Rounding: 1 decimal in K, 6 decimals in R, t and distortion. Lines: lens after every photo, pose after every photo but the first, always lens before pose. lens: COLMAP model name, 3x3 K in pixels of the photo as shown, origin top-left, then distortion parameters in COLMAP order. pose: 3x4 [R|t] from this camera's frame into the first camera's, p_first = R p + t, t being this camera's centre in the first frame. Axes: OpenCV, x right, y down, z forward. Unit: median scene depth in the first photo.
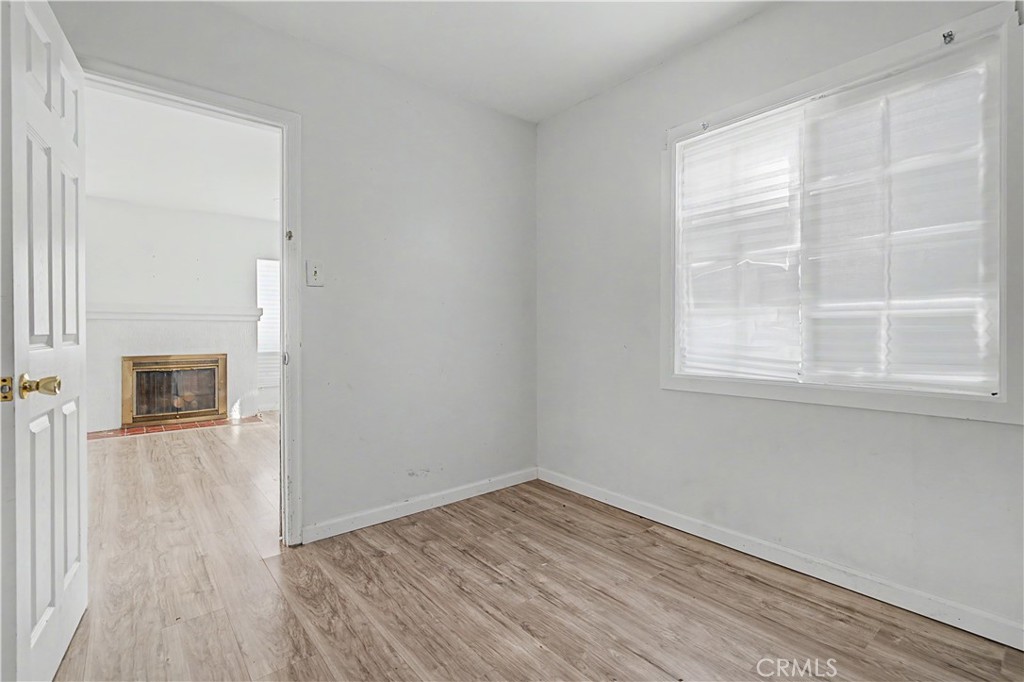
lens RADIAL K [[488.4, 0, 528.4], [0, 488.4, 332.3], [0, 0, 1]] dist [-0.001295, 0.000831]
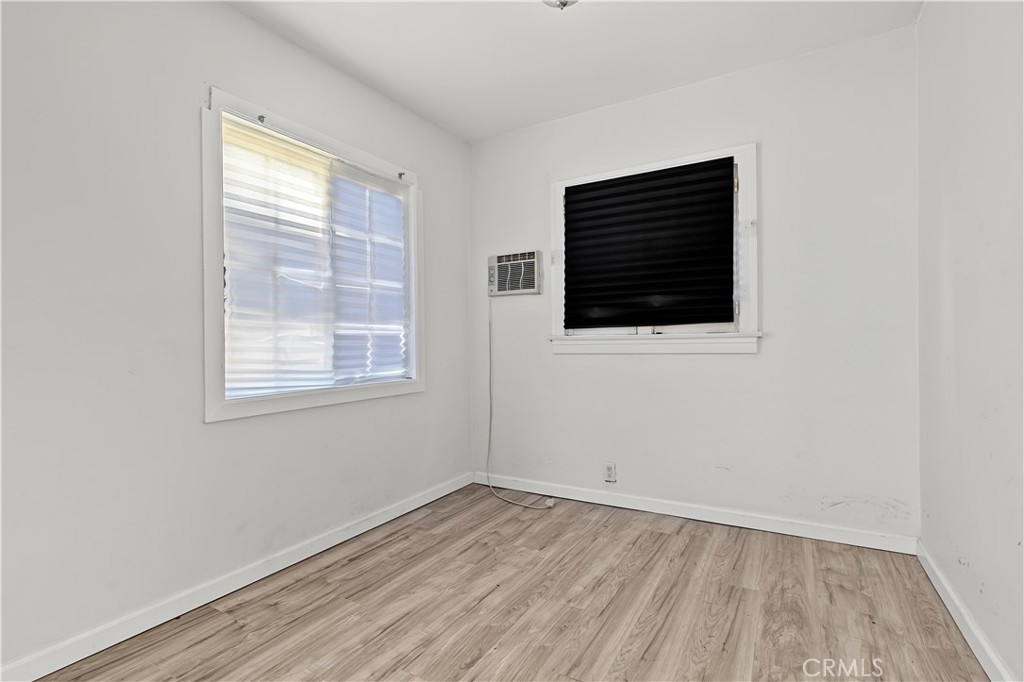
lens RADIAL K [[488.4, 0, 513.8], [0, 488.4, 342.5], [0, 0, 1]] dist [-0.001295, 0.000831]
pose [[-0.352128, 0.007323, 0.935923, -0.748250], [0.012105, 0.999921, -0.003269, 0.000508], [-0.935874, 0.010179, -0.352189, 1.029514]]
